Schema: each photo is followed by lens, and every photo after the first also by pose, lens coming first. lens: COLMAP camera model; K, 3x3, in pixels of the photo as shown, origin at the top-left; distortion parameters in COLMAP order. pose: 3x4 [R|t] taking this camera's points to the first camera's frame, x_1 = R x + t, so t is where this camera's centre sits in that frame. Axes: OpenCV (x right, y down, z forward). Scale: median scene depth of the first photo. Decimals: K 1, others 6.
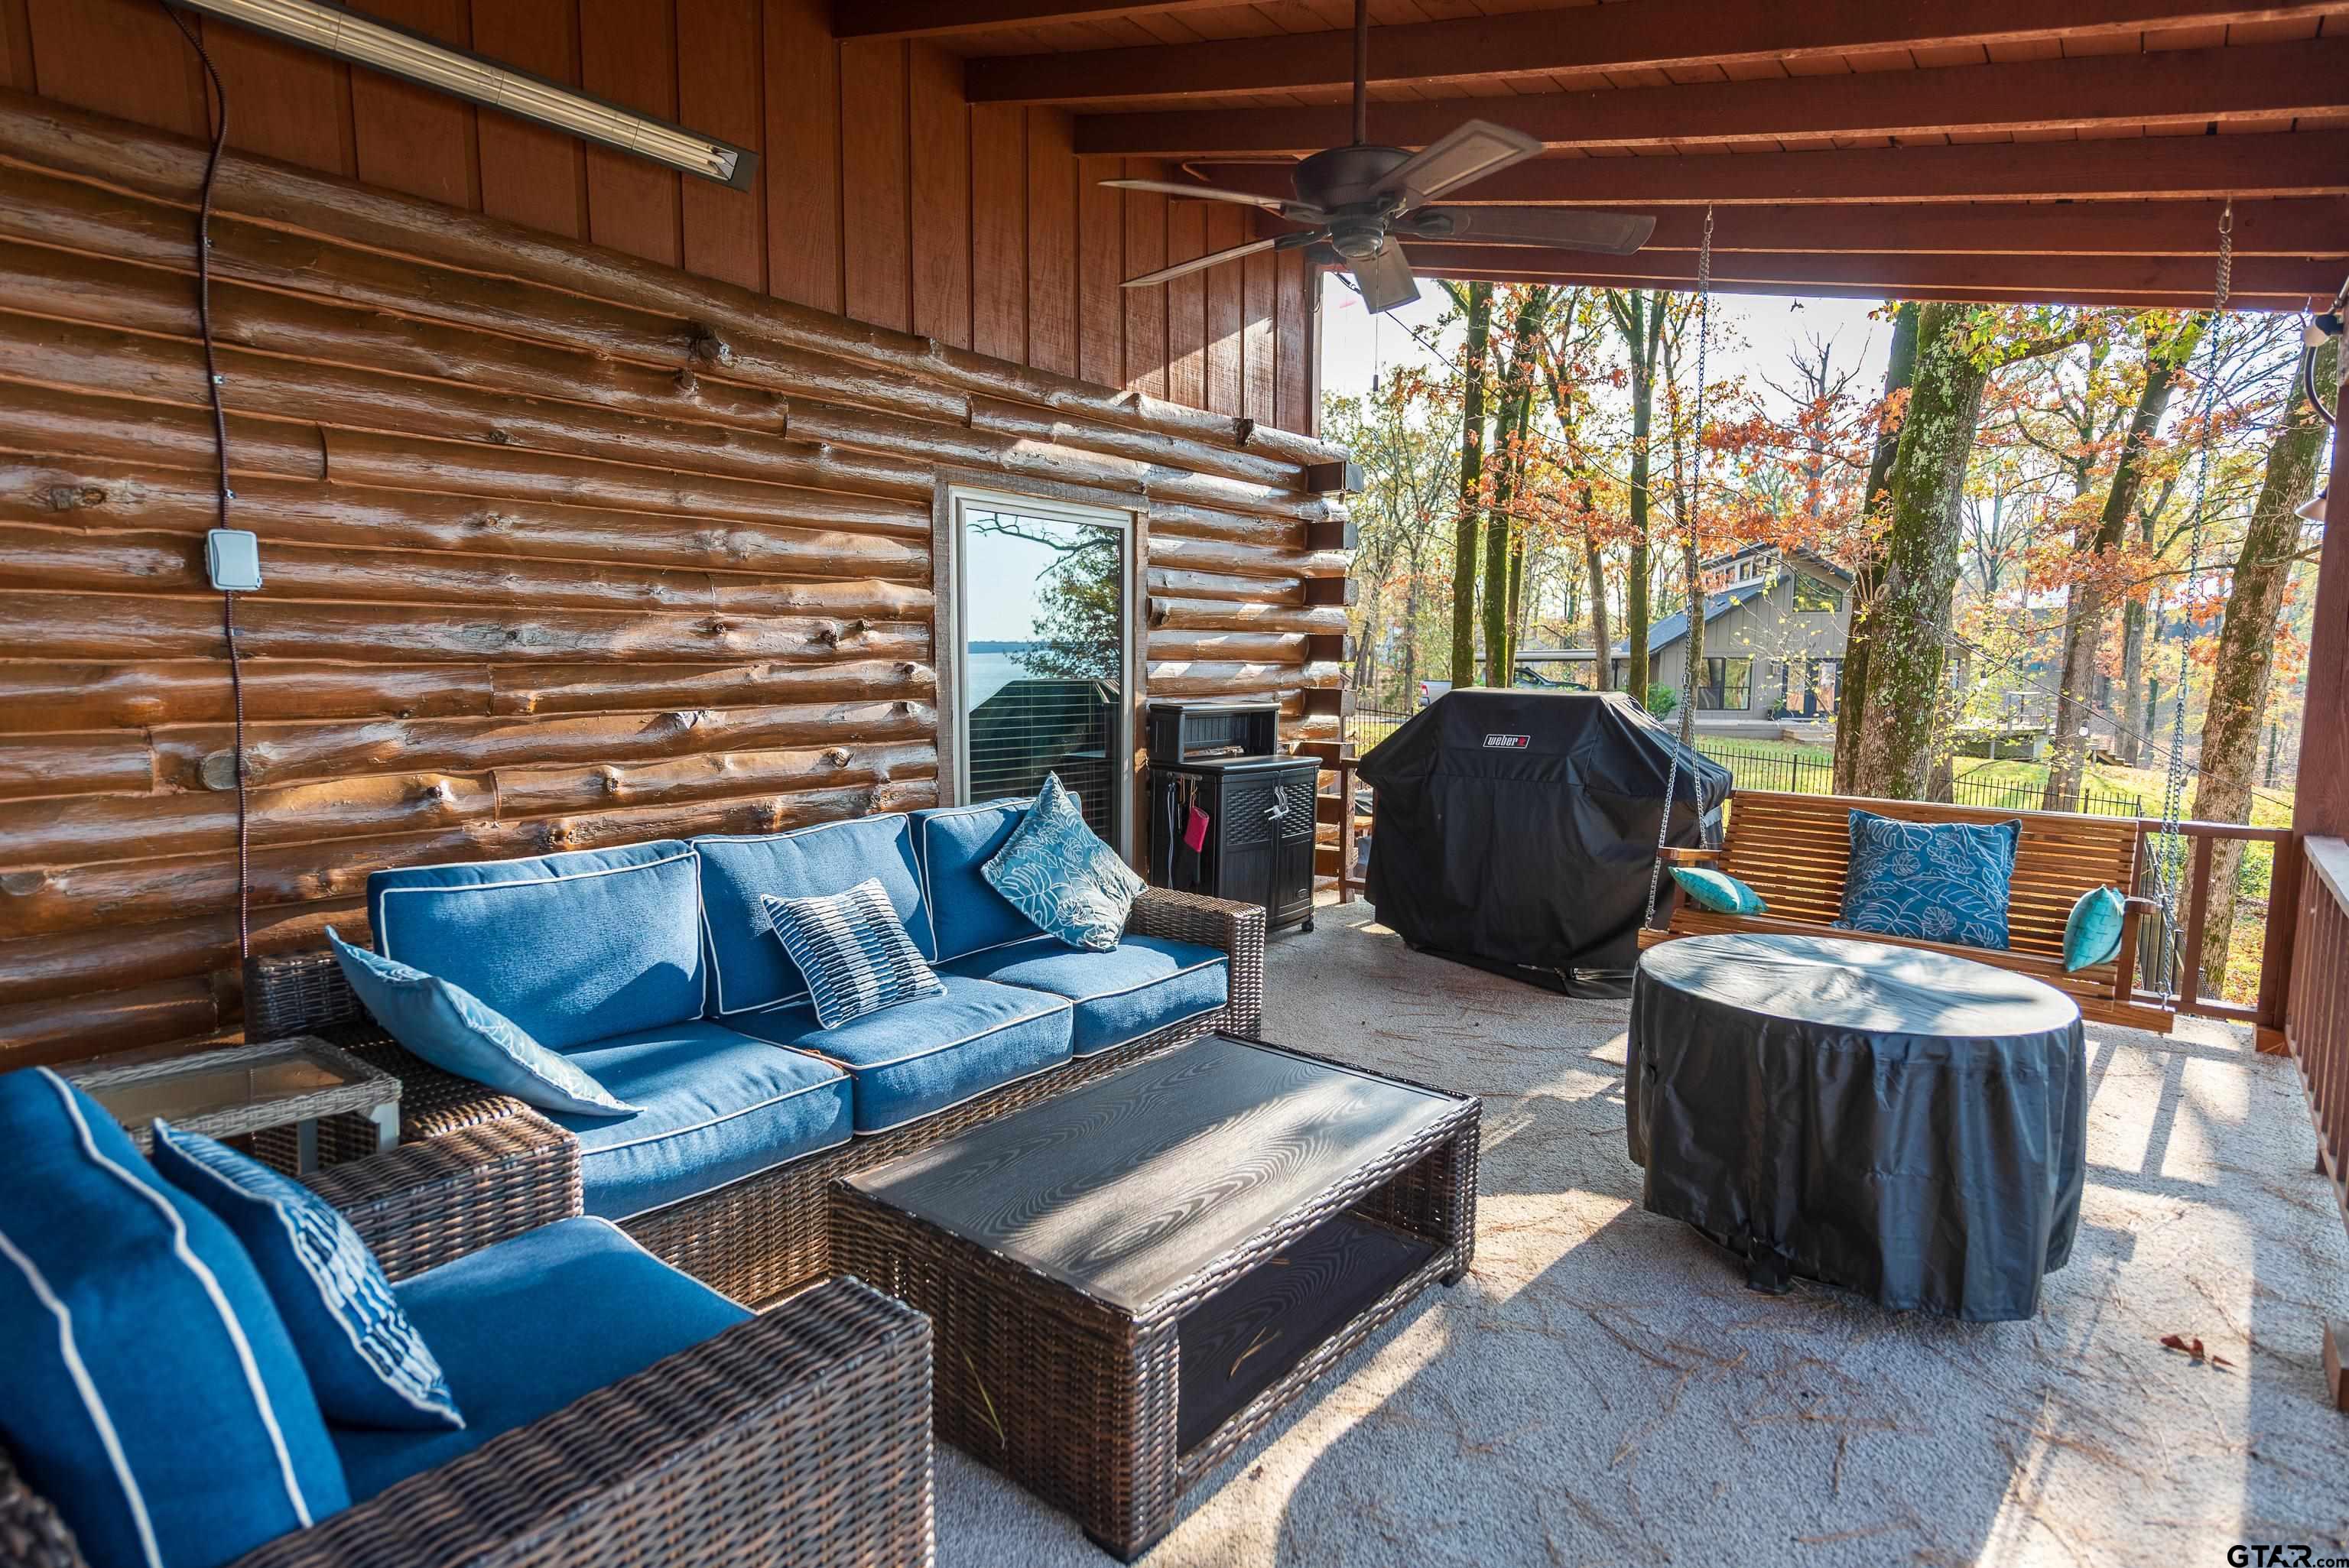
lens RADIAL K [[1248.4, 0, 1170.4], [0, 1248.4, 776.2], [0, 0, 1]] dist [0.023954, -0.010959]
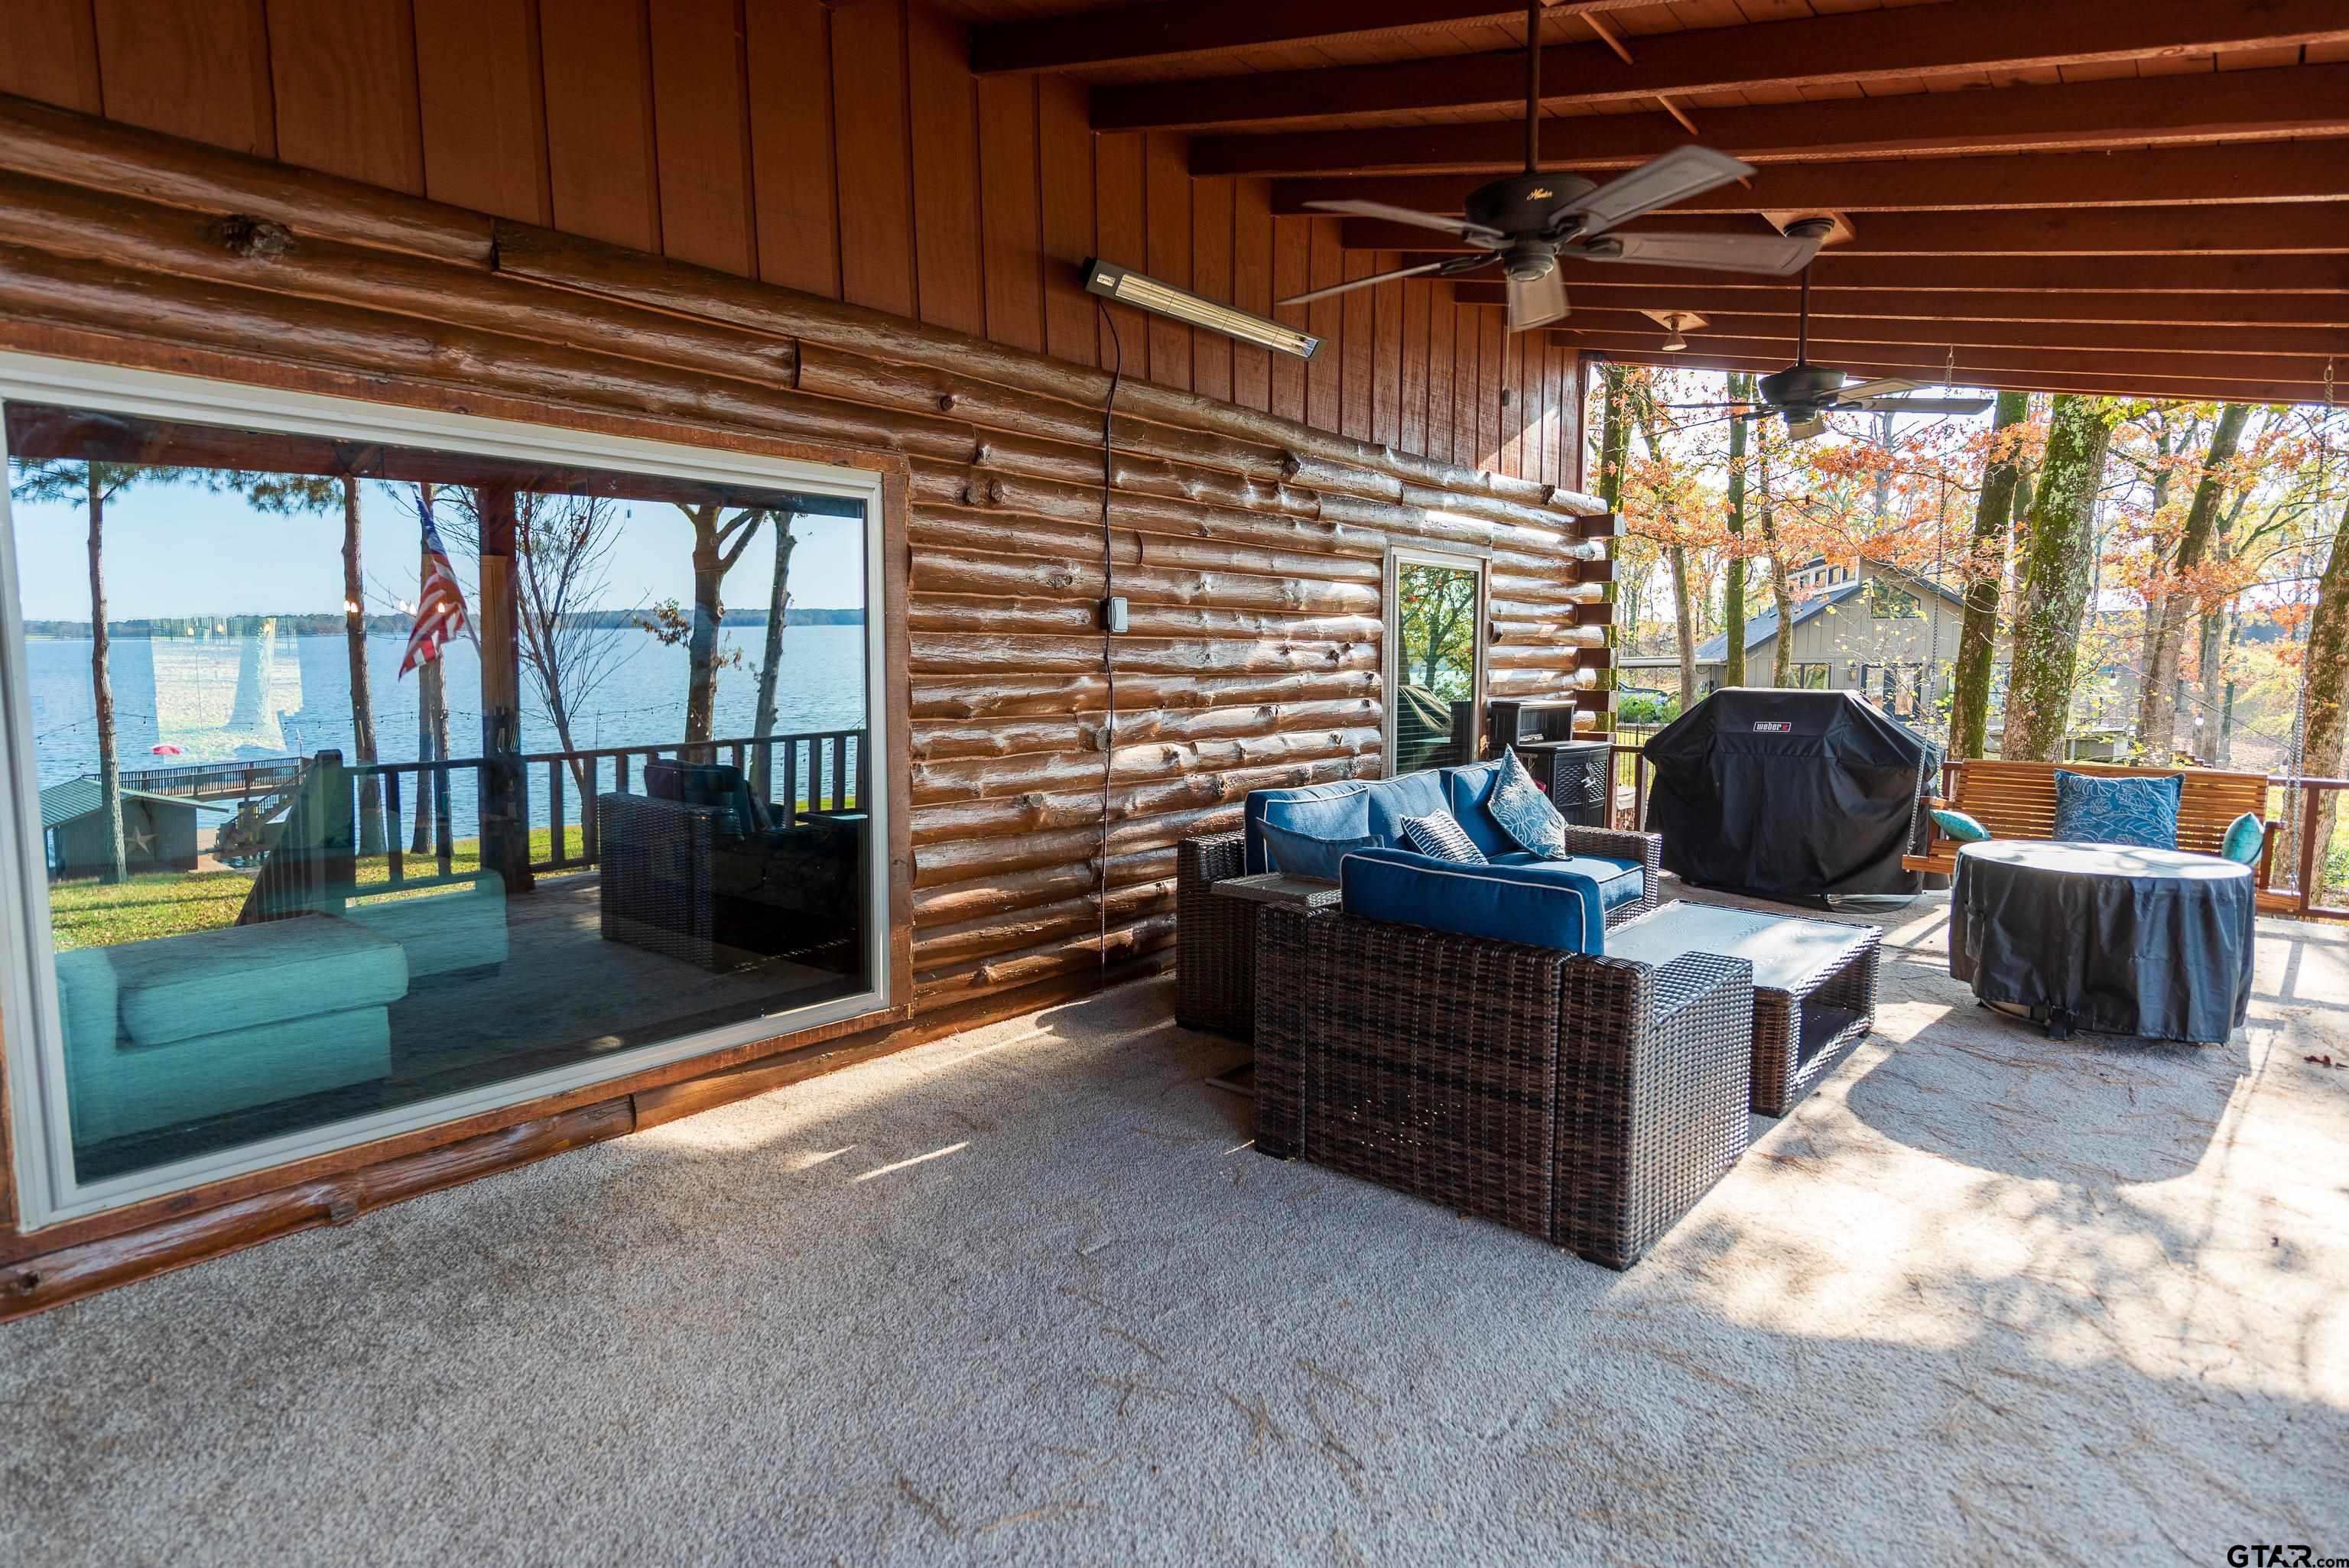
lens RADIAL K [[1248.4, 0, 1177.1], [0, 1248.4, 774.8], [0, 0, 1]] dist [0.023954, -0.010959]
pose [[0.999482, -0.005170, -0.031752, -0.393153], [0.004869, 0.999942, -0.009558, 0.040206], [0.031799, 0.009399, 0.999450, -0.437922]]
